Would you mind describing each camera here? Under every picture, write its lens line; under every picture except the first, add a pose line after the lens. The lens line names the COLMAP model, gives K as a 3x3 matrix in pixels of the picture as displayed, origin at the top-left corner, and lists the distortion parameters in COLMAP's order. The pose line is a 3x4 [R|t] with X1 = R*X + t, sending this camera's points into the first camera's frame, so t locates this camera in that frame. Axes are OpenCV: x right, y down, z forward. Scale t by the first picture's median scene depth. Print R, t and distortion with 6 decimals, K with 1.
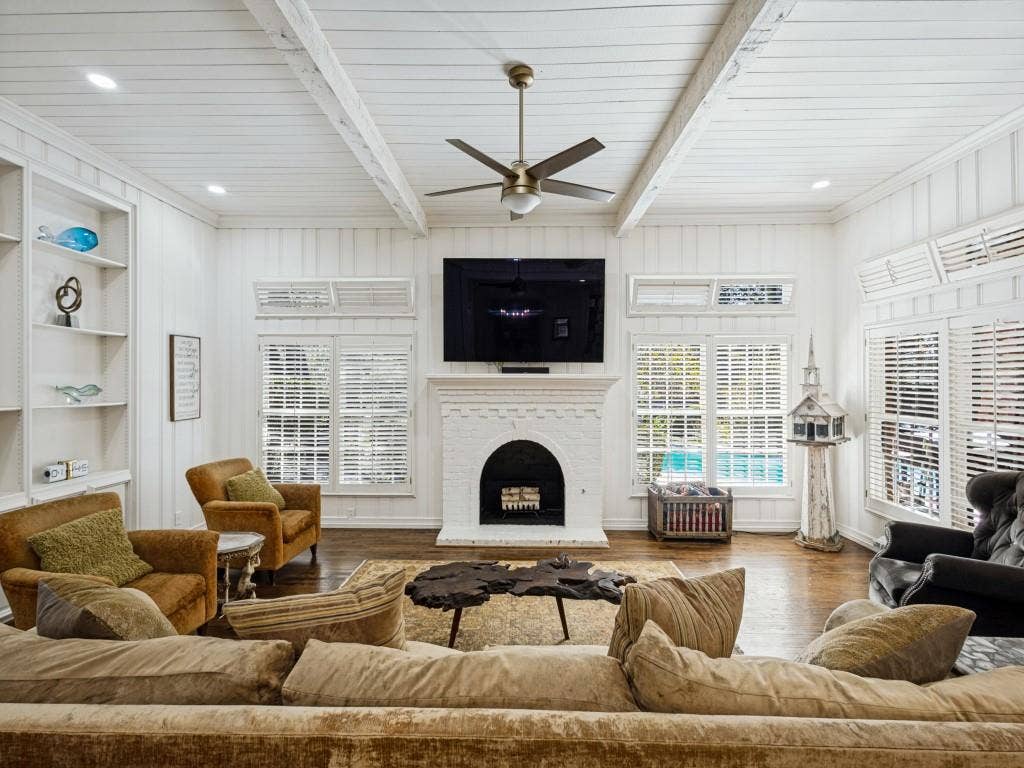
lens RADIAL K [[472.5, 0, 508.7], [0, 472.5, 379.5], [0, 0, 1]] dist [0.016661, -0.004344]
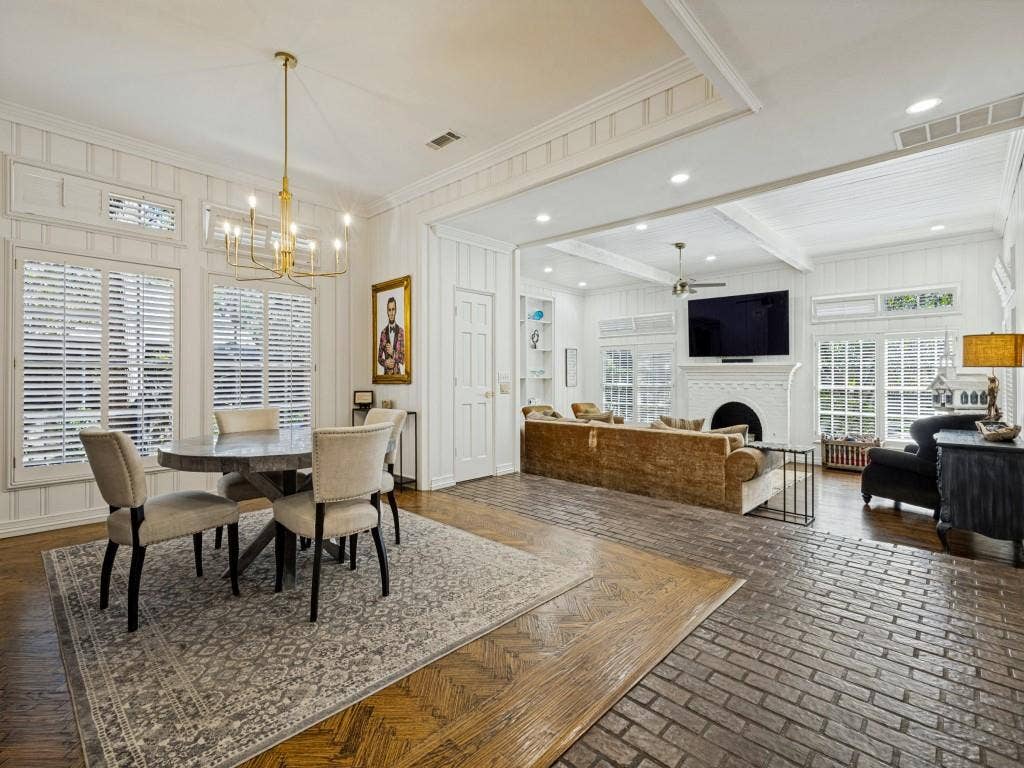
lens RADIAL K [[472.5, 0, 508.1], [0, 472.5, 378.1], [0, 0, 1]] dist [0.016661, -0.004344]
pose [[0.742796, 0.004684, -0.669501, 0.567512], [0.006626, 0.999875, 0.014347, 0.012479], [0.669485, -0.015093, 0.742673, -0.820395]]
